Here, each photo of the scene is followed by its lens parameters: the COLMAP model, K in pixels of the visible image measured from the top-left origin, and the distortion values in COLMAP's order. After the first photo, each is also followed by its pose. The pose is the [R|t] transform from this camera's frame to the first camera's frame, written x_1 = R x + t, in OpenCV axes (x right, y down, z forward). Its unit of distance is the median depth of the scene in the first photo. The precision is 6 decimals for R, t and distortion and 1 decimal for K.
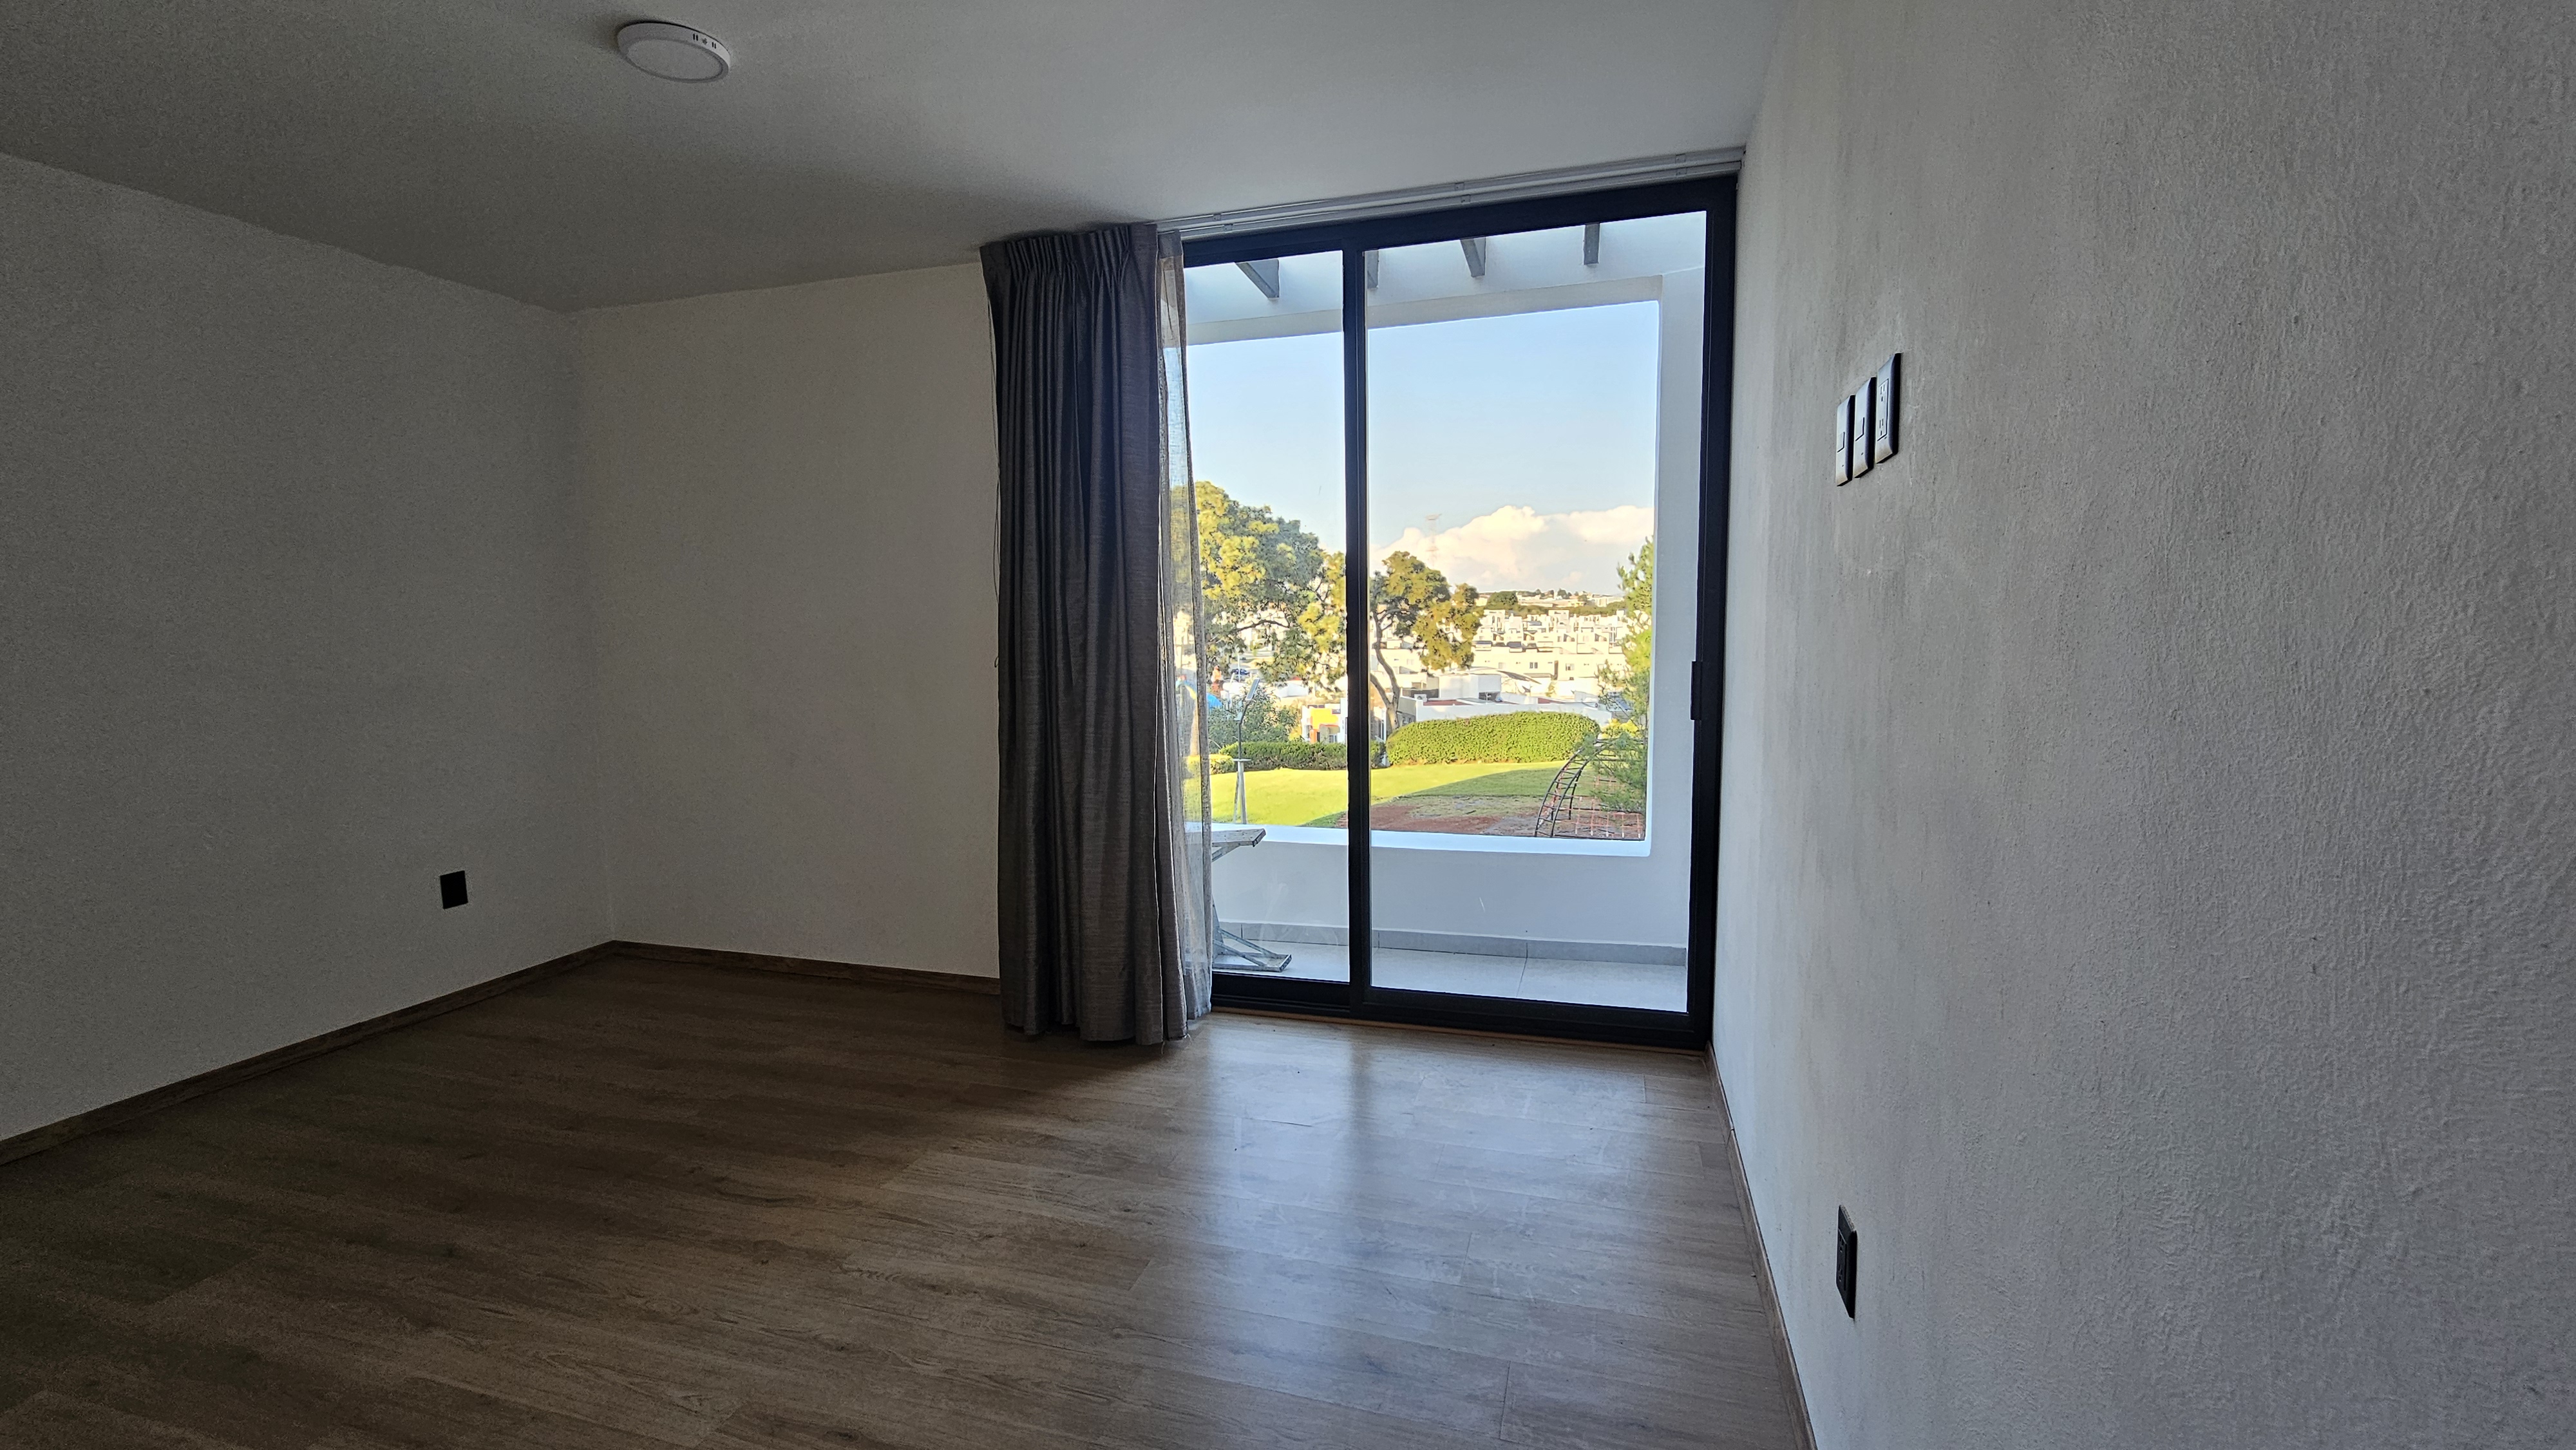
lens RADIAL K [[1054.7, 0, 1277.4], [0, 1054.7, 731.1], [0, 0, 1]] dist [-0.002933, -0.000411]
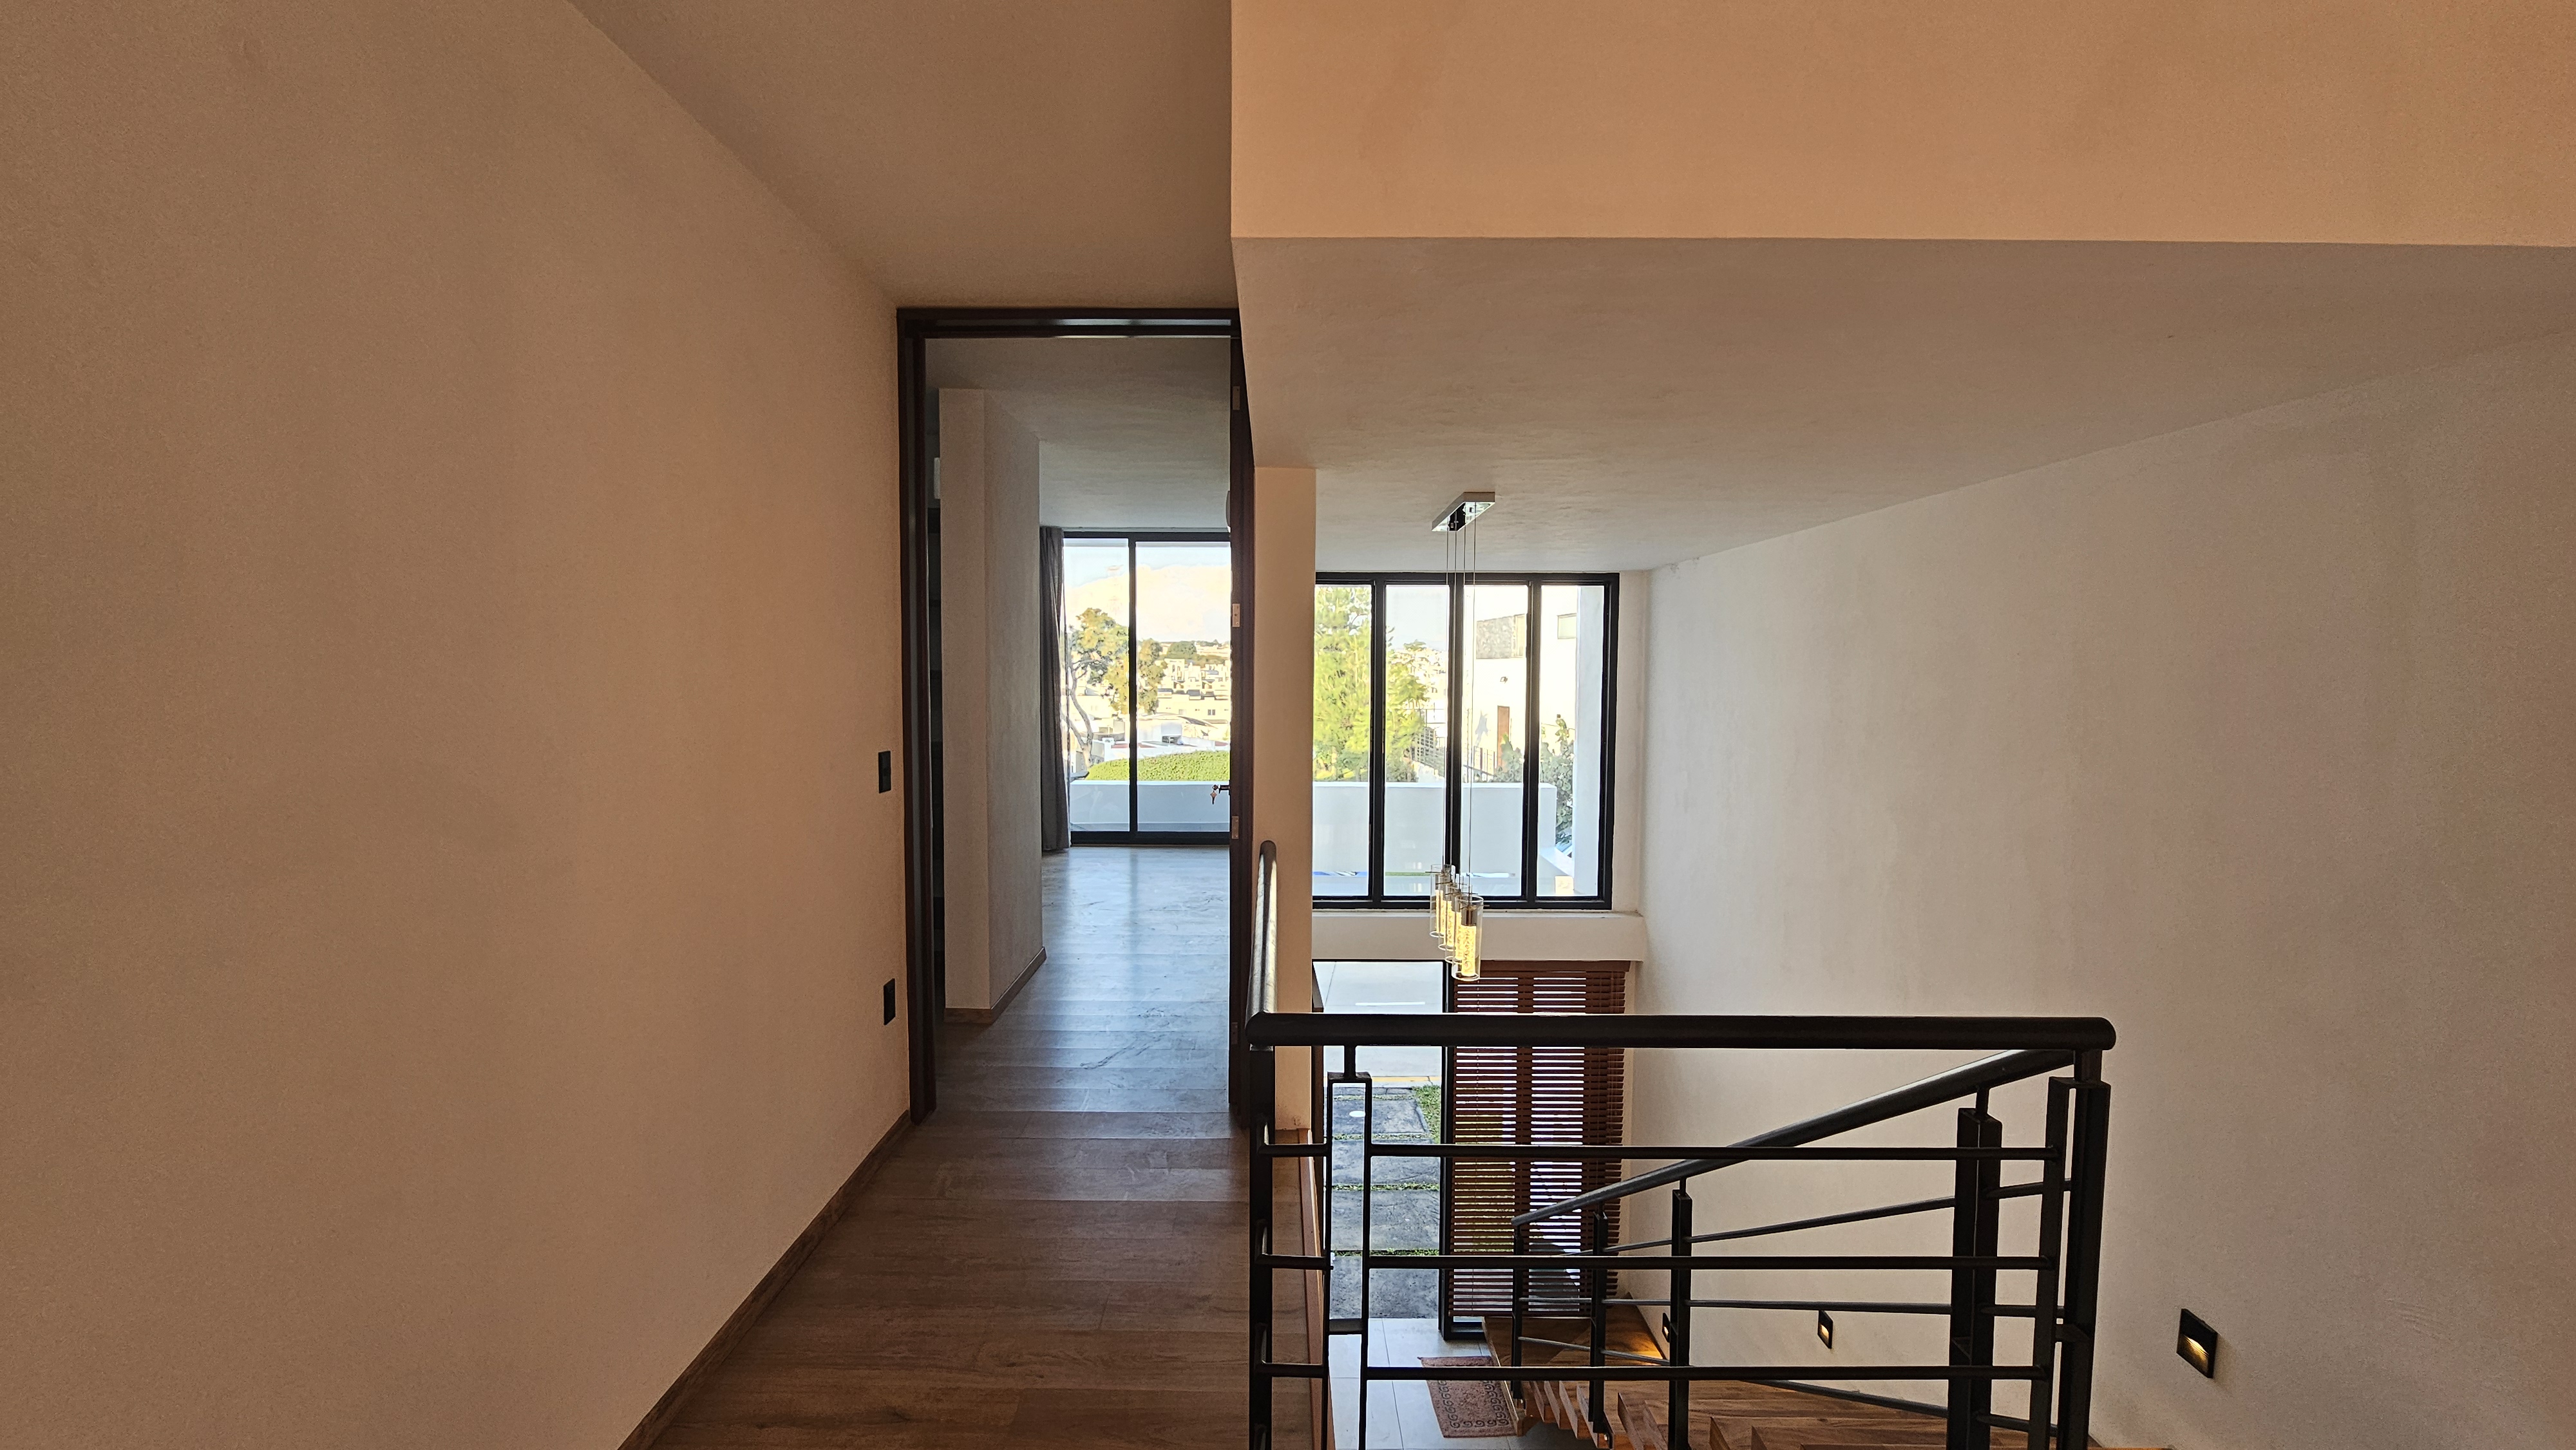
lens RADIAL K [[1054.7, 0, 1277.4], [0, 1054.7, 731.1], [0, 0, 1]] dist [-0.002933, -0.000411]
pose [[0.955426, -0.000626, 0.295230, -0.023170], [0.013780, 0.999002, -0.042477, 0.008409], [-0.294909, 0.044652, 0.954481, -0.102791]]
